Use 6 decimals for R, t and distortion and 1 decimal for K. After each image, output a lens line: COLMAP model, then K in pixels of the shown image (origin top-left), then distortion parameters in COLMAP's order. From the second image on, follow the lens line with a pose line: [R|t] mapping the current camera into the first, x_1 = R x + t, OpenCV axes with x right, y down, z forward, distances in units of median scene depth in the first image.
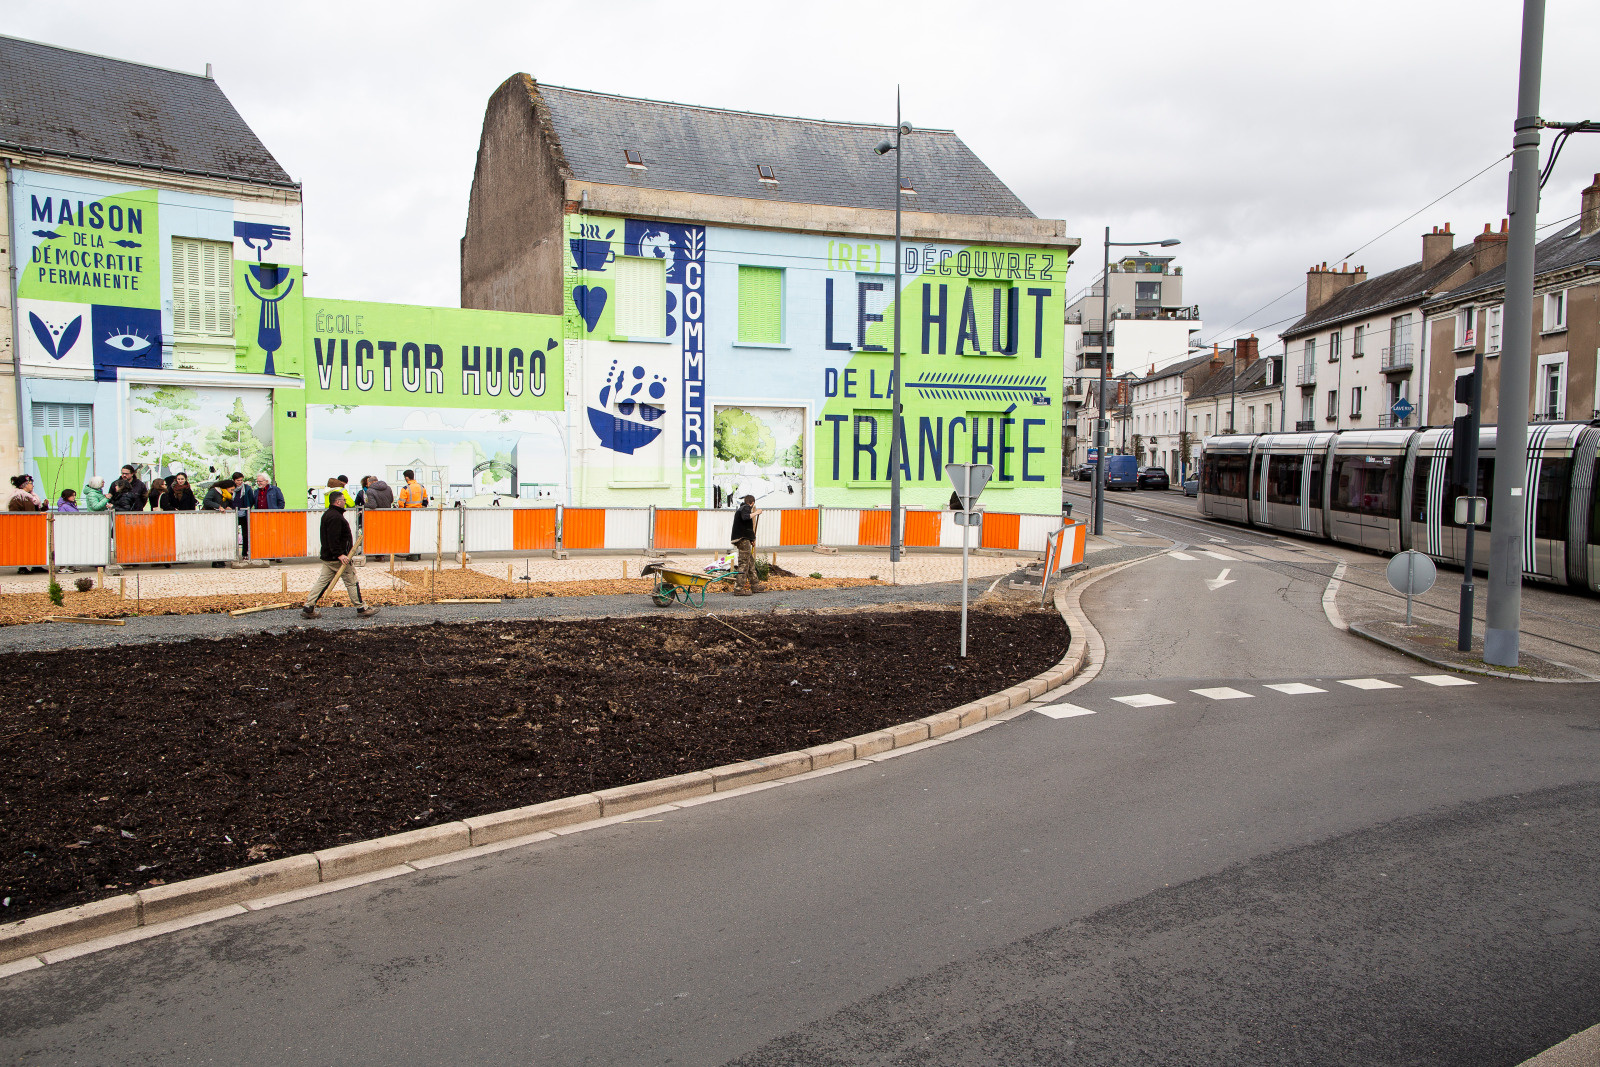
lens RADIAL K [[1155.9, 0, 800.0], [0, 1155.9, 533.5], [0, 0, 1]] dist [-0.060594, 0.053644]
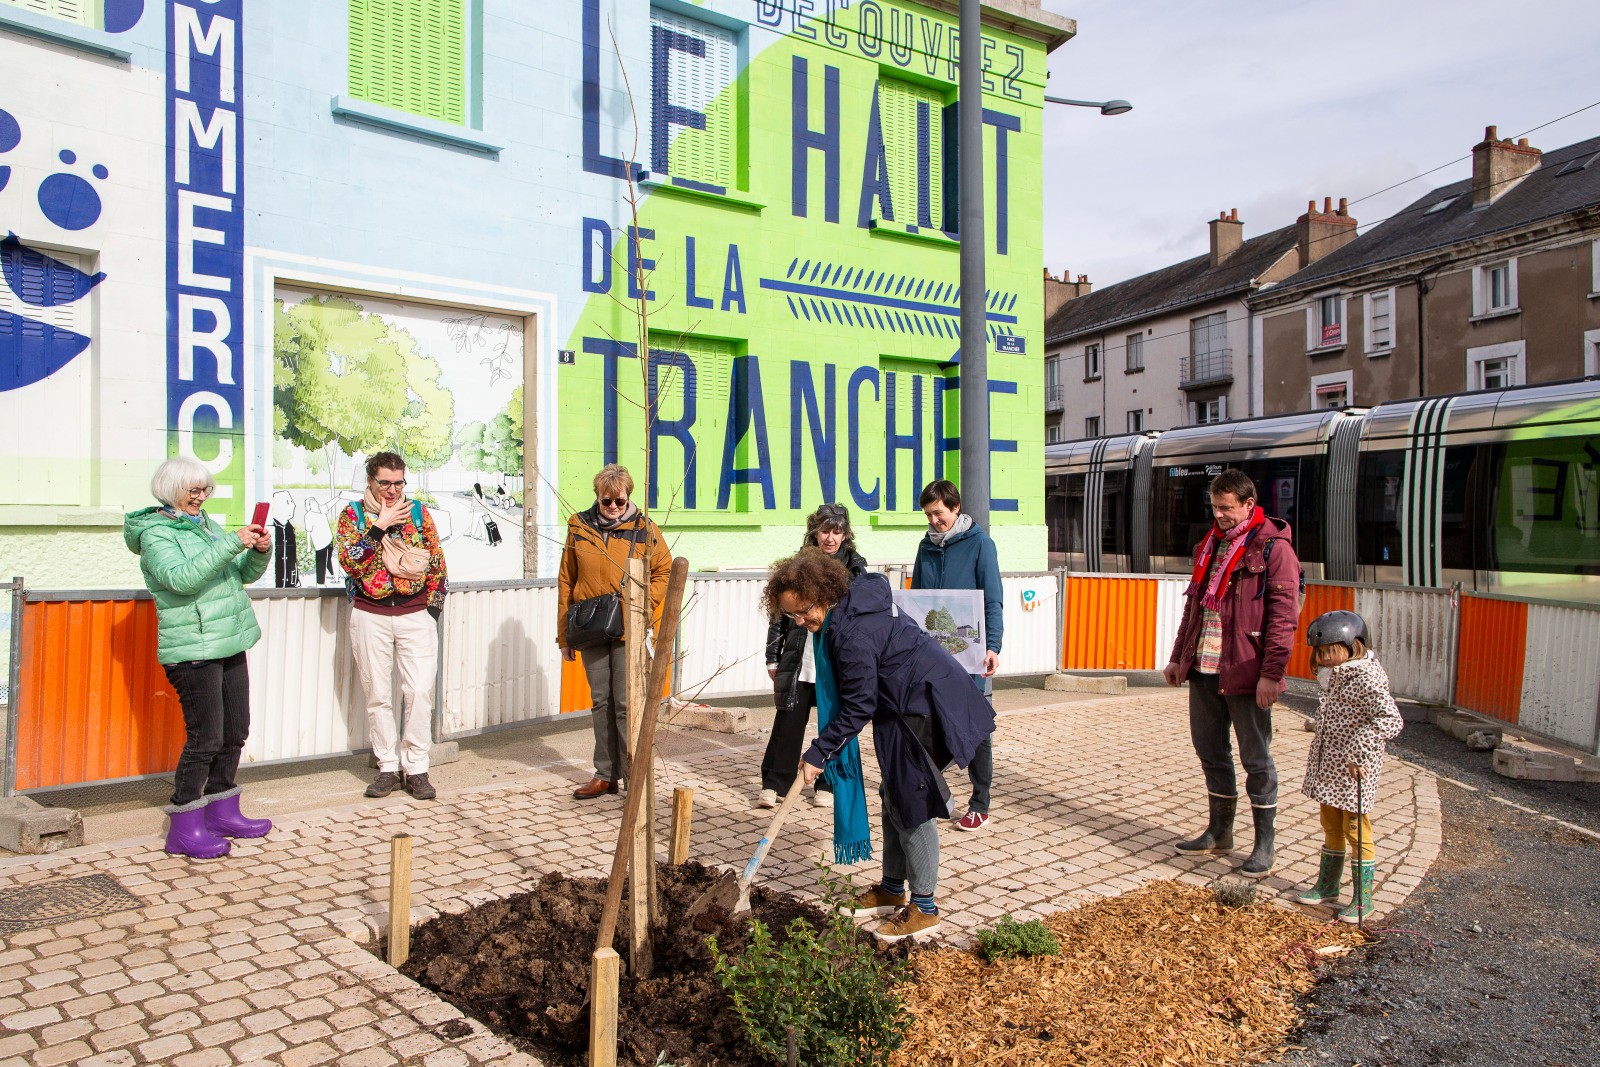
lens RADIAL K [[1155.9, 0, 800.0], [0, 1155.9, 533.5], [0, 0, 1]] dist [-0.060594, 0.053644]
pose [[0.922276, -0.013517, 0.386295, -0.060700], [0.037317, 0.997834, -0.054178, -0.014050], [-0.384726, 0.064382, 0.920783, 0.623532]]
